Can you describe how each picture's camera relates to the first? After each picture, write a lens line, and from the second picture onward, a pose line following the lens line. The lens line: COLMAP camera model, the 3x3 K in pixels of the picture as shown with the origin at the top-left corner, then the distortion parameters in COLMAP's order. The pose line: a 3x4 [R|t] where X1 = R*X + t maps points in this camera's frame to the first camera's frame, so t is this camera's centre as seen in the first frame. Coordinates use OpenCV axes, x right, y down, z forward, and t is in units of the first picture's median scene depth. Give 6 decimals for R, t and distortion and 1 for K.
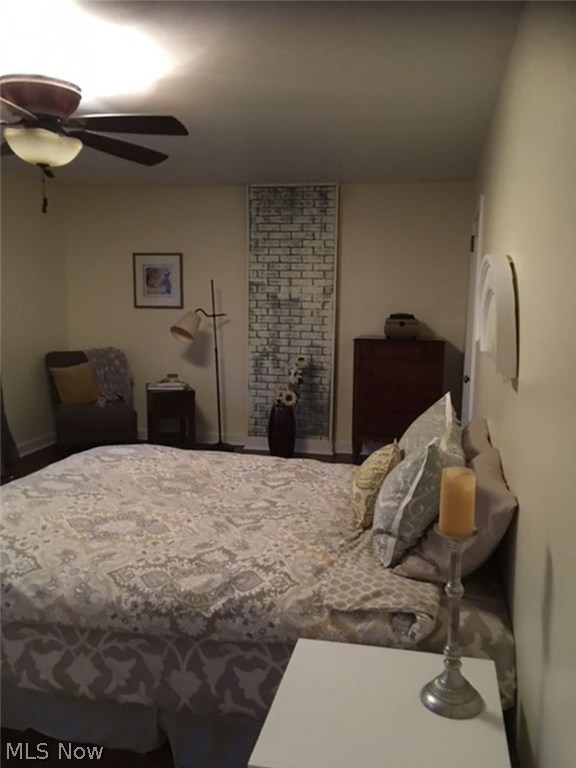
lens RADIAL K [[658.5, 0, 287.7], [0, 658.5, 385.3], [0, 0, 1]] dist [0.072344, -0.095419]
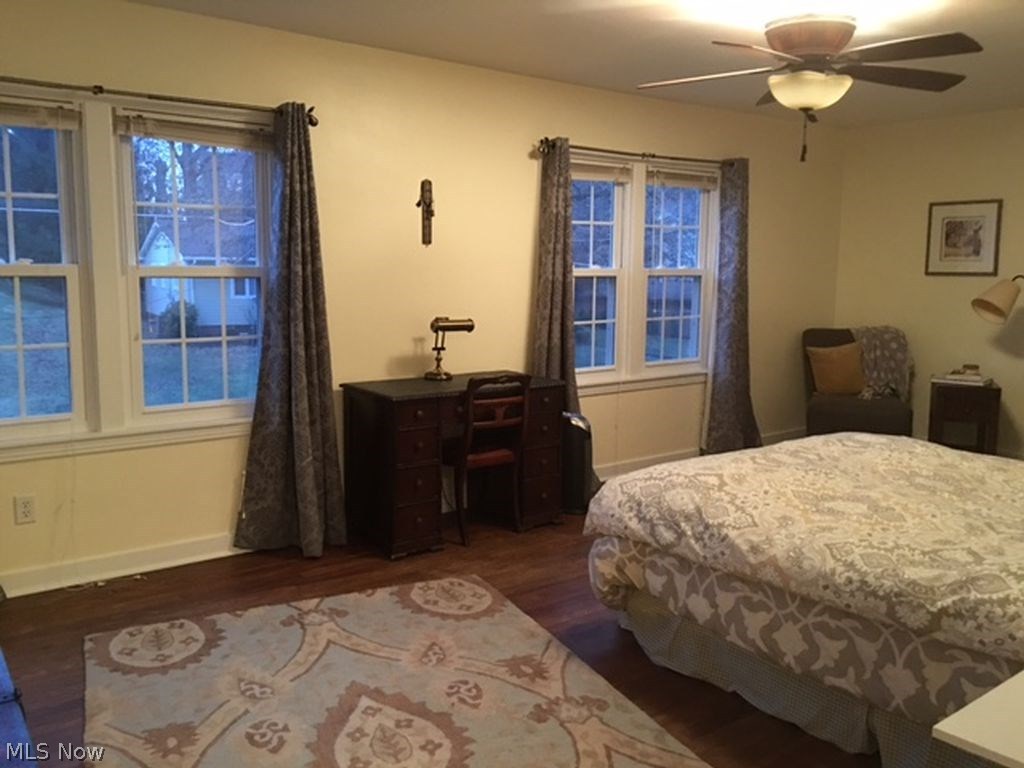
lens RADIAL K [[878.0, 0, 515.4], [0, 878.0, 381.1], [0, 0, 1]] dist [0.072344, -0.095419]
pose [[0.775171, 0.078038, -0.626914, 0.146801], [-0.083578, 0.996287, 0.020674, 0.062858], [0.626199, 0.036371, 0.778814, -0.235393]]
